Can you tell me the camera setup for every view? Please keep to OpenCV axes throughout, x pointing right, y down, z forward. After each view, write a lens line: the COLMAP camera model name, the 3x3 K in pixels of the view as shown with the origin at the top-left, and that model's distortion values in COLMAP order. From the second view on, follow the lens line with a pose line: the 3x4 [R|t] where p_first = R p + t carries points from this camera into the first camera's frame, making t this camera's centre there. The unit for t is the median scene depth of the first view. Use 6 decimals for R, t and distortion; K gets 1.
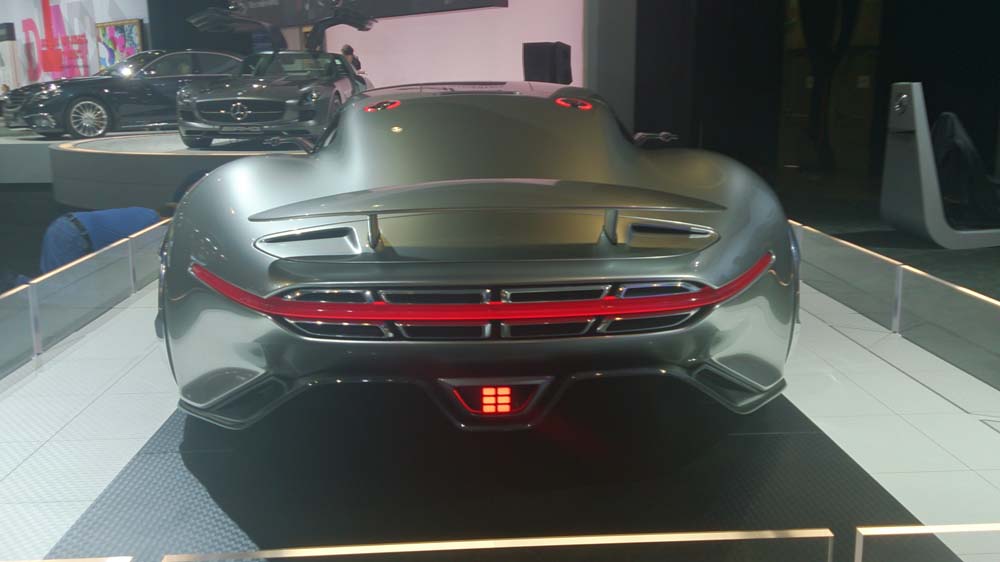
lens RADIAL K [[896.0, 0, 503.0], [0, 896.0, 282.9], [0, 0, 1]] dist [0.119651, -0.201439]
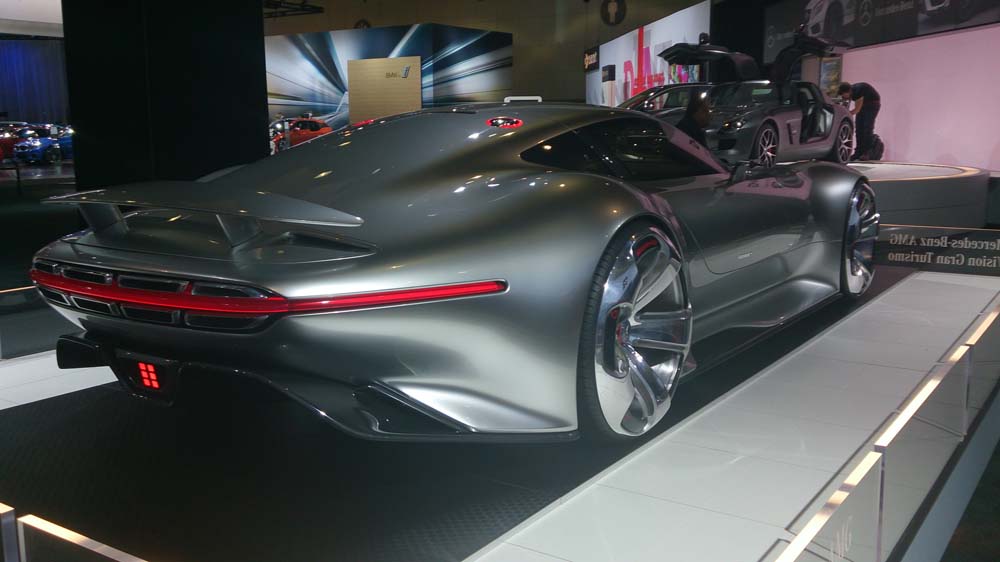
lens RADIAL K [[900.0, 0, 504.0], [0, 900.0, 283.6], [0, 0, 1]] dist [0.115928, -0.193030]
pose [[0.805126, 0.106788, -0.583411, 0.456064], [-0.127308, 0.991846, 0.005859, -0.021140], [0.579279, 0.069556, 0.812156, 0.146809]]
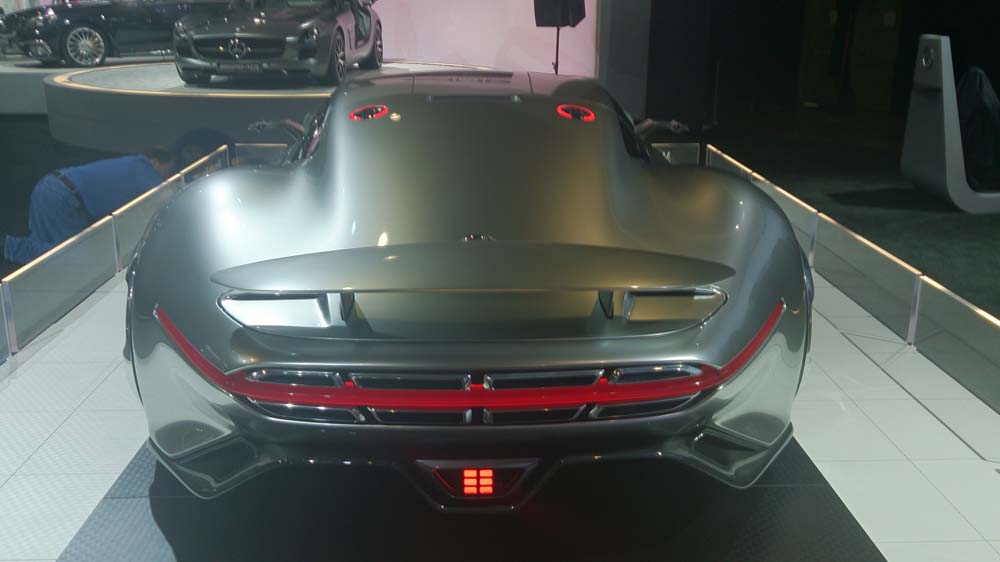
lens RADIAL K [[900.0, 0, 504.0], [0, 900.0, 283.6], [0, 0, 1]] dist [0.115928, -0.193030]
pose [[0.999808, 0.017874, -0.007991, 0.010464], [-0.017122, 0.996154, 0.085929, -0.069813], [0.009496, -0.085775, 0.996269, 0.040531]]
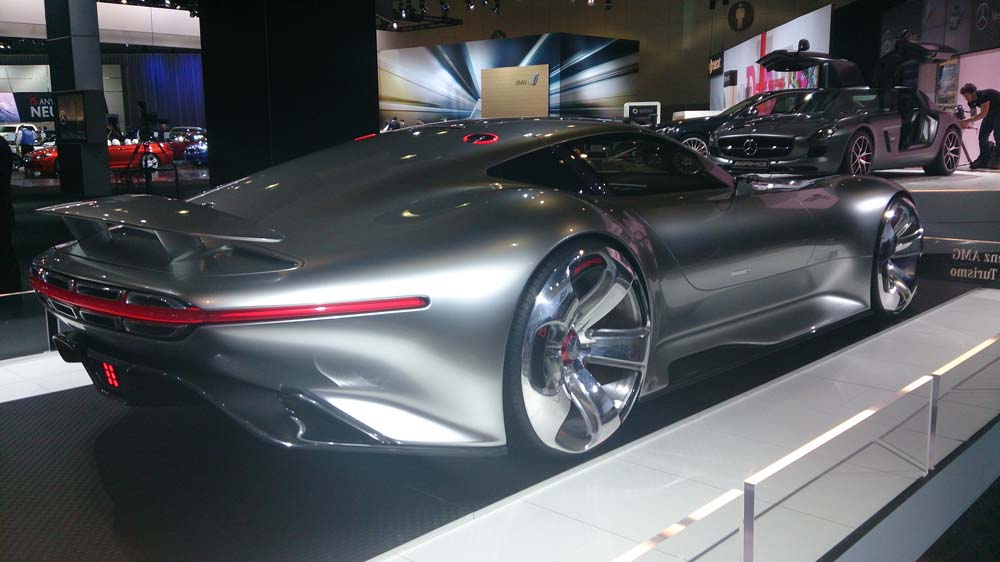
lens RADIAL K [[861.8, 0, 504.0], [0, 861.8, 279.0], [0, 0, 1]] dist [0.106145, -0.182569]
pose [[0.710864, 0.124391, -0.692242, 0.534854], [-0.150246, 0.988374, 0.023316, -0.048243], [0.687094, 0.087432, 0.721288, 0.229696]]
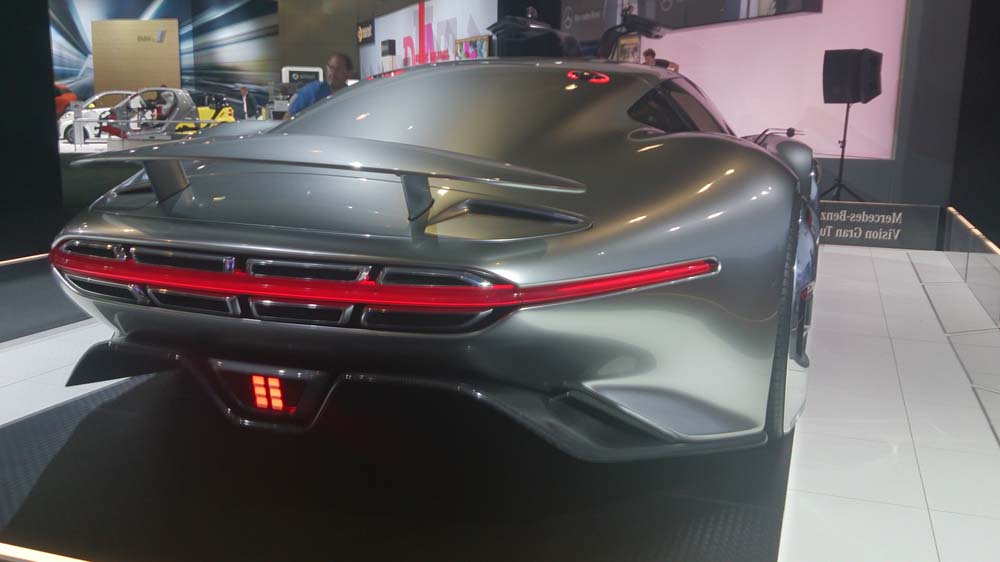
lens RADIAL K [[900.0, 0, 504.0], [0, 900.0, 283.6], [0, 0, 1]] dist [0.115928, -0.193030]
pose [[0.927650, 0.100876, -0.359568, 0.225828], [-0.108114, 0.994138, -0.000020, 0.002133], [0.357458, 0.038893, 0.933119, 0.125901]]
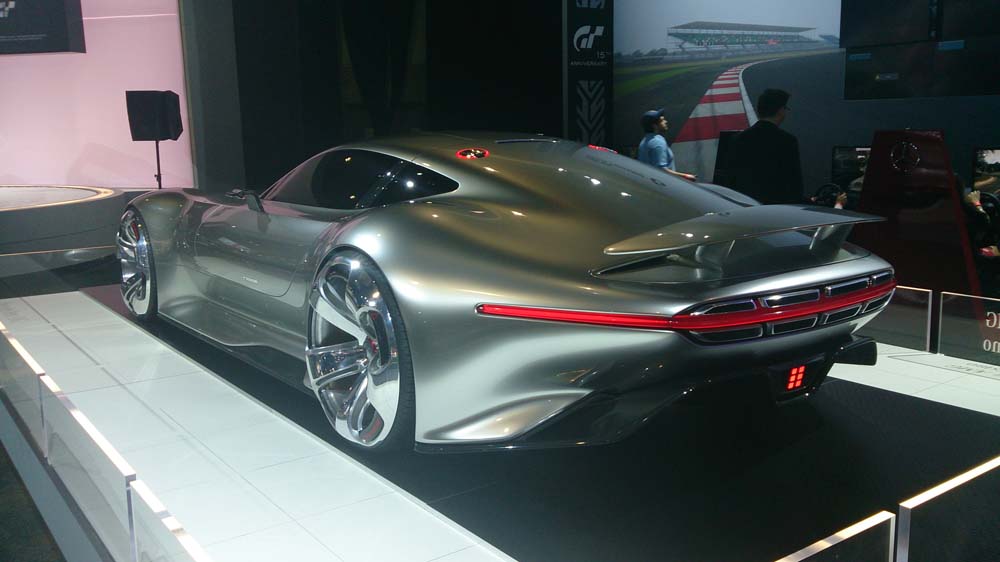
lens RADIAL K [[861.8, 0, 504.0], [0, 861.8, 279.0], [0, 0, 1]] dist [0.106145, -0.182569]
pose [[0.841359, -0.093985, 0.532243, -0.452152], [0.121283, 0.992481, -0.016467, -0.016903], [-0.526693, 0.078407, 0.846432, 0.075749]]
